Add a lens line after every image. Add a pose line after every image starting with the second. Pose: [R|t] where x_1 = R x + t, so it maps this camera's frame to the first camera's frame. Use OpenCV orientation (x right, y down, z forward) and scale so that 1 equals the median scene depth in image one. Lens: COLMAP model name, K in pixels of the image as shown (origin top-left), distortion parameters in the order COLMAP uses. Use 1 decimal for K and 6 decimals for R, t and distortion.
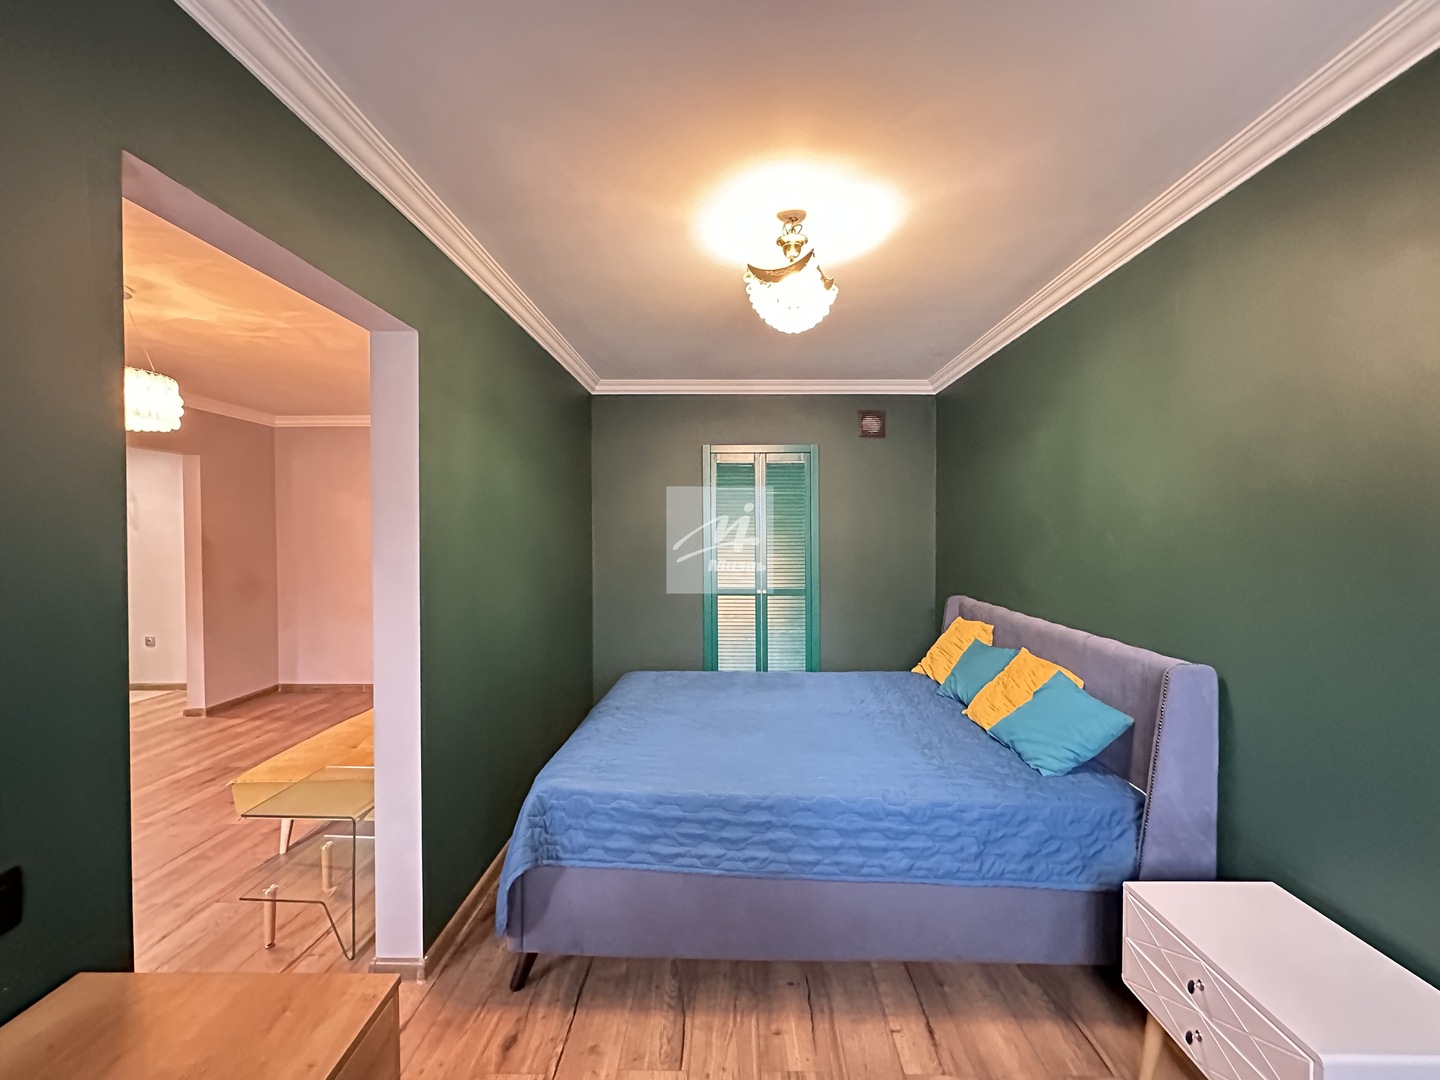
lens RADIAL K [[570.6, 0, 720.0], [0, 570.6, 540.0], [0, 0, 1]] dist [-0.010665, 0.000231]
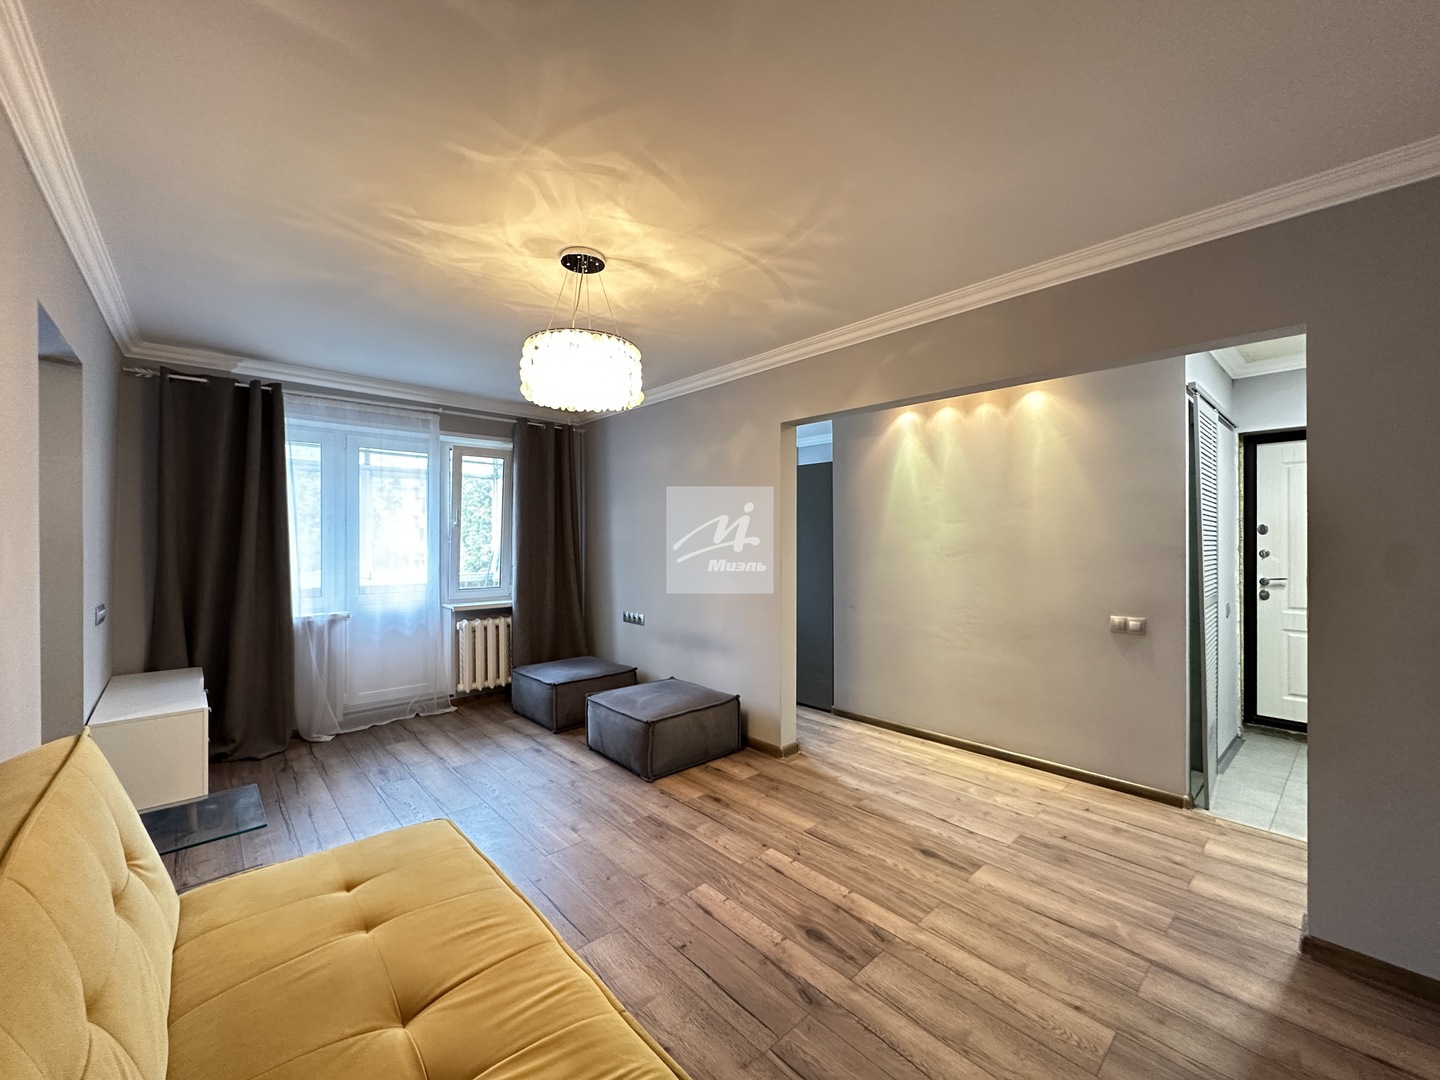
lens RADIAL K [[575.2, 0, 720.0], [0, 575.2, 540.0], [0, 0, 1]] dist [0.001119, -0.000022]
pose [[-0.723047, 0.004523, -0.690784, -0.336838], [-0.005710, 0.999905, 0.012523, 0.008015], [0.690775, 0.012999, -0.722953, 1.081275]]
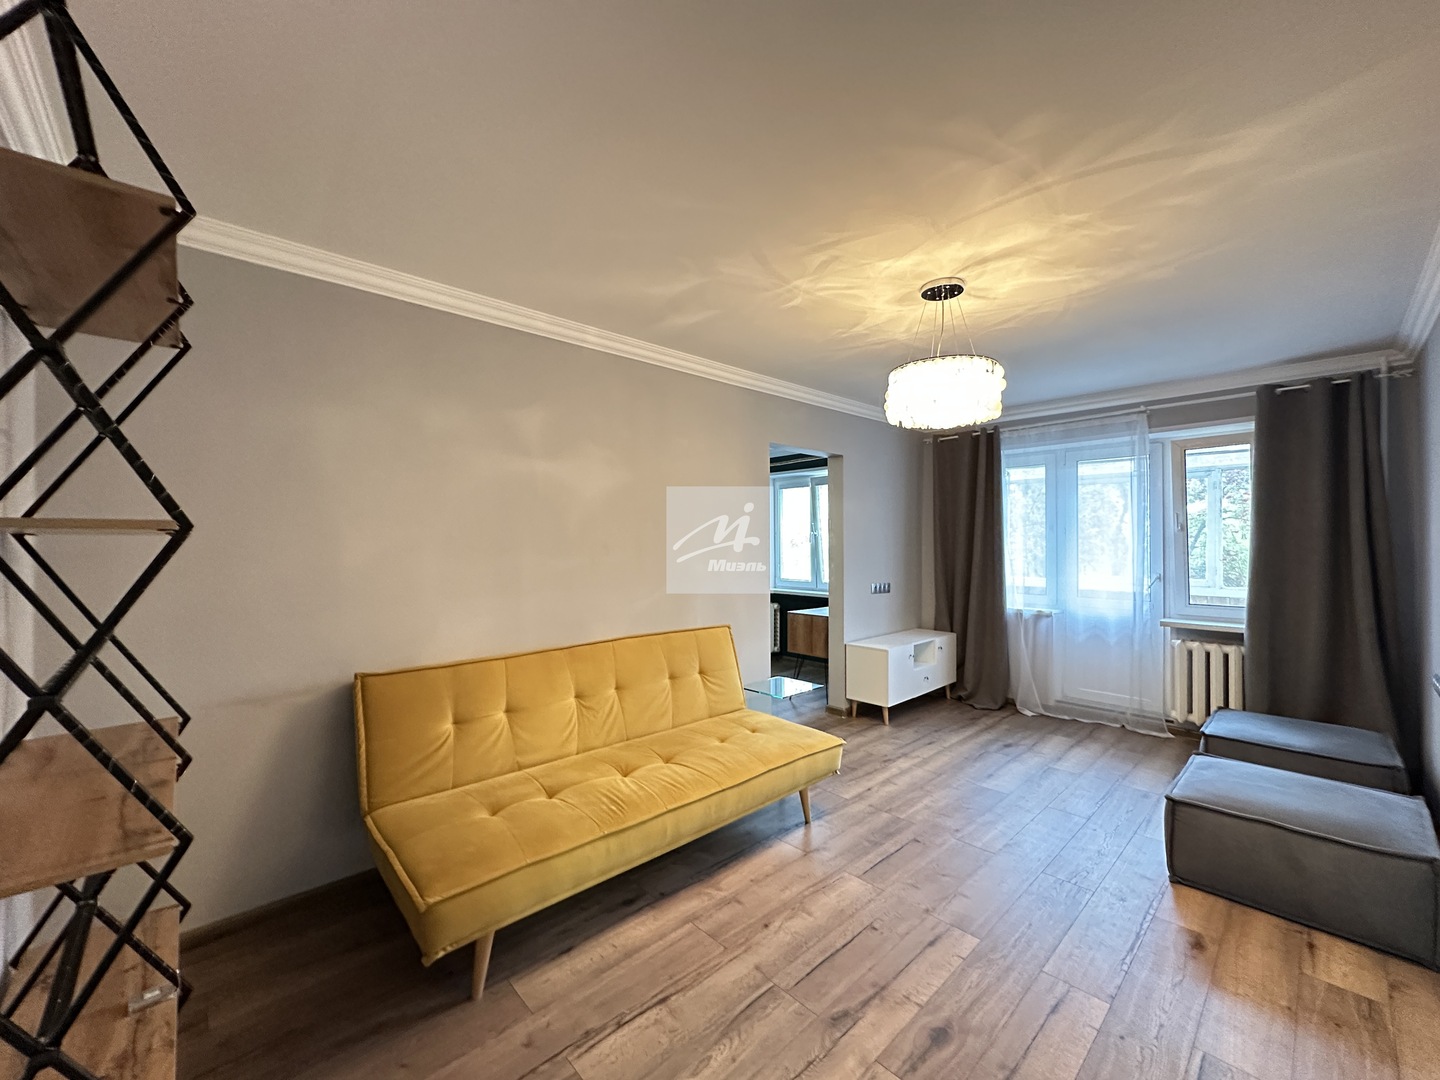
lens RADIAL K [[575.2, 0, 720.0], [0, 575.2, 540.0], [0, 0, 1]] dist [0.001119, -0.000022]
pose [[-0.701965, 0.008802, 0.712157, -0.895508], [0.012352, 0.999924, -0.000184, 0.003201], [-0.712104, 0.008667, -0.702020, 1.171888]]
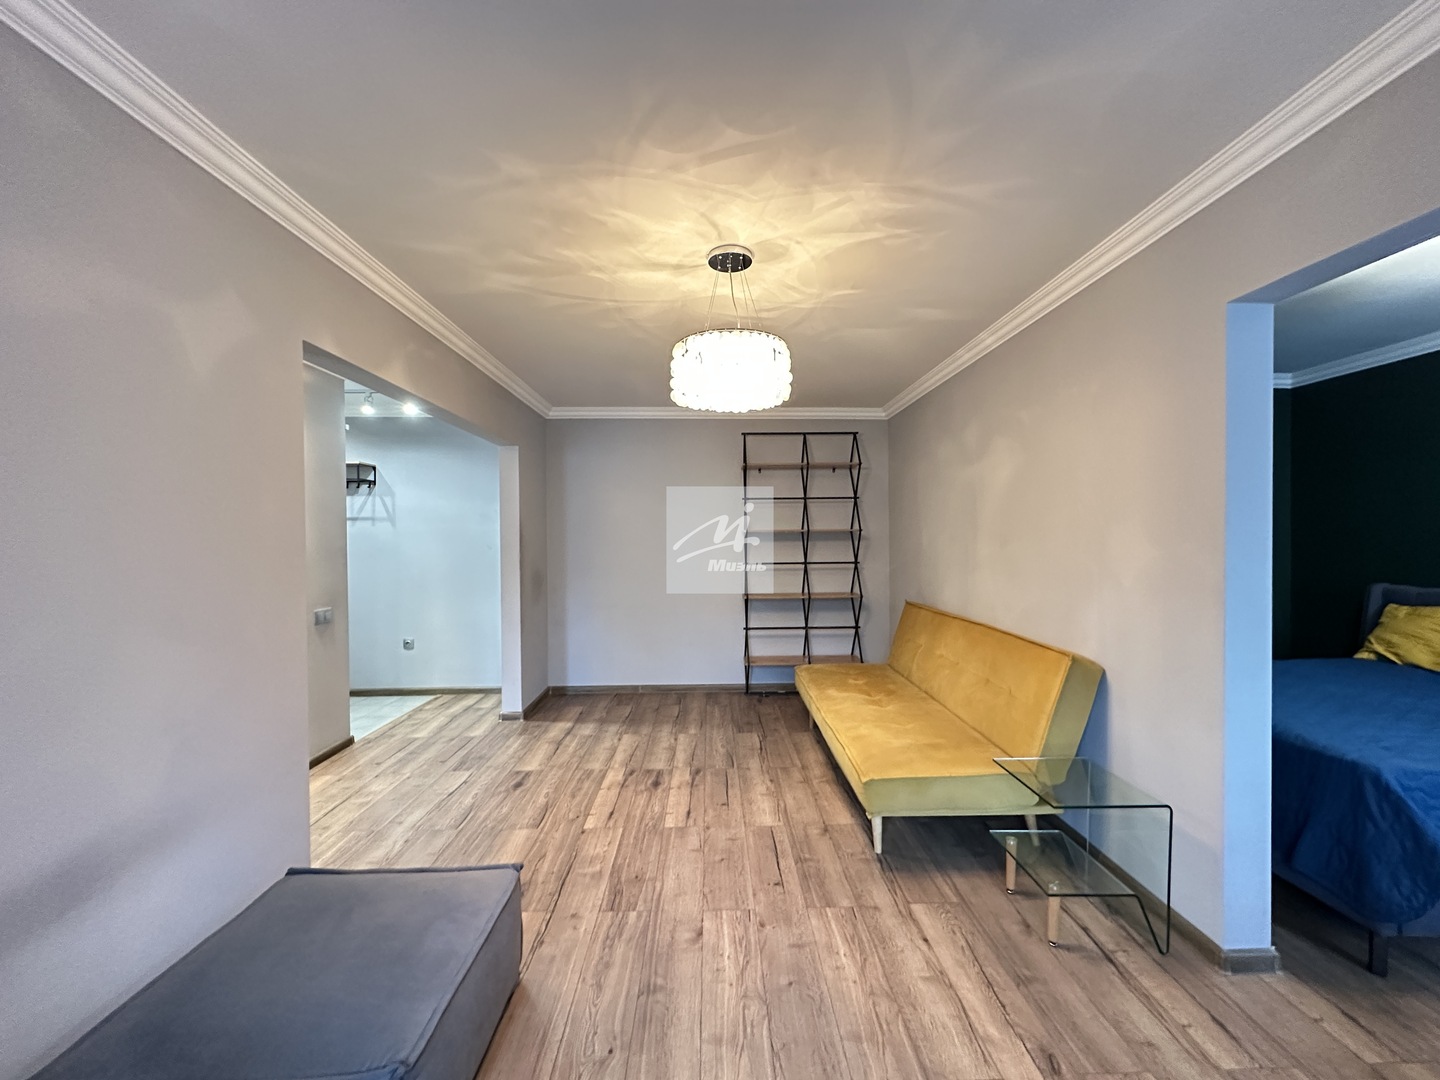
lens RADIAL K [[575.2, 0, 720.0], [0, 575.2, 540.0], [0, 0, 1]] dist [0.001119, -0.000022]
pose [[0.999070, -0.005683, 0.042734, -0.665670], [0.005934, 0.999966, -0.005743, 0.017680], [-0.042699, 0.005991, 0.999070, 0.020909]]
